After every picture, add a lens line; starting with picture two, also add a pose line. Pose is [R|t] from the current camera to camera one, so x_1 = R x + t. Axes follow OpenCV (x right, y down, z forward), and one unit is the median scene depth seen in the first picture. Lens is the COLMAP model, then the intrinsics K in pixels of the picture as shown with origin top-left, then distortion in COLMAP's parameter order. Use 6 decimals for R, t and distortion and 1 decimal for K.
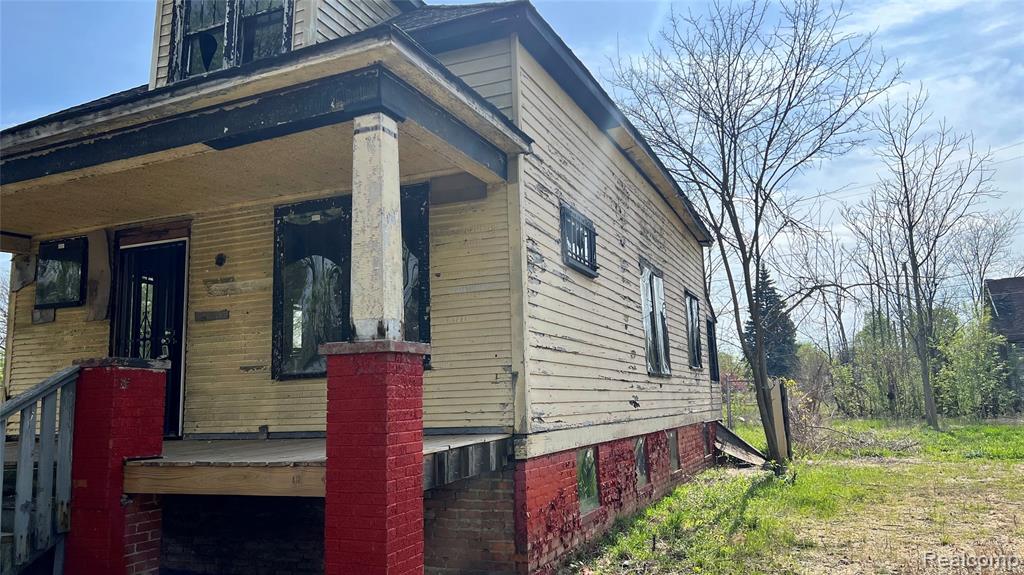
lens RADIAL K [[775.7, 0, 510.6], [0, 775.7, 285.0], [0, 0, 1]] dist [-0.000120, -0.000053]
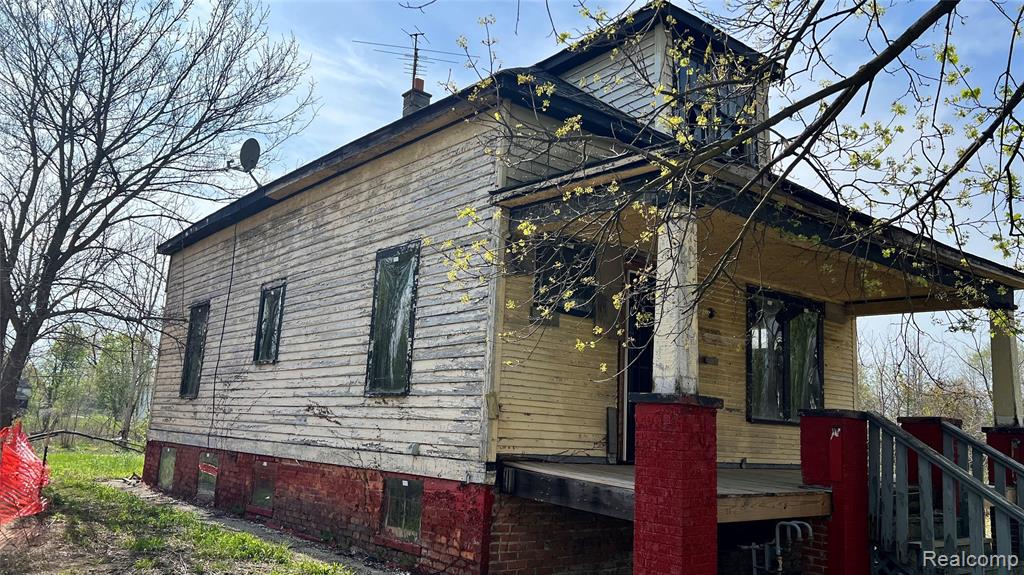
lens RADIAL K [[775.7, 0, 512.3], [0, 775.7, 289.3], [0, 0, 1]] dist [-0.000120, -0.000053]
pose [[0.455555, 0.207597, 0.865663, -1.635353], [-0.204578, 0.970816, -0.125155, 0.150128], [-0.866382, -0.120081, 0.484730, 0.747157]]
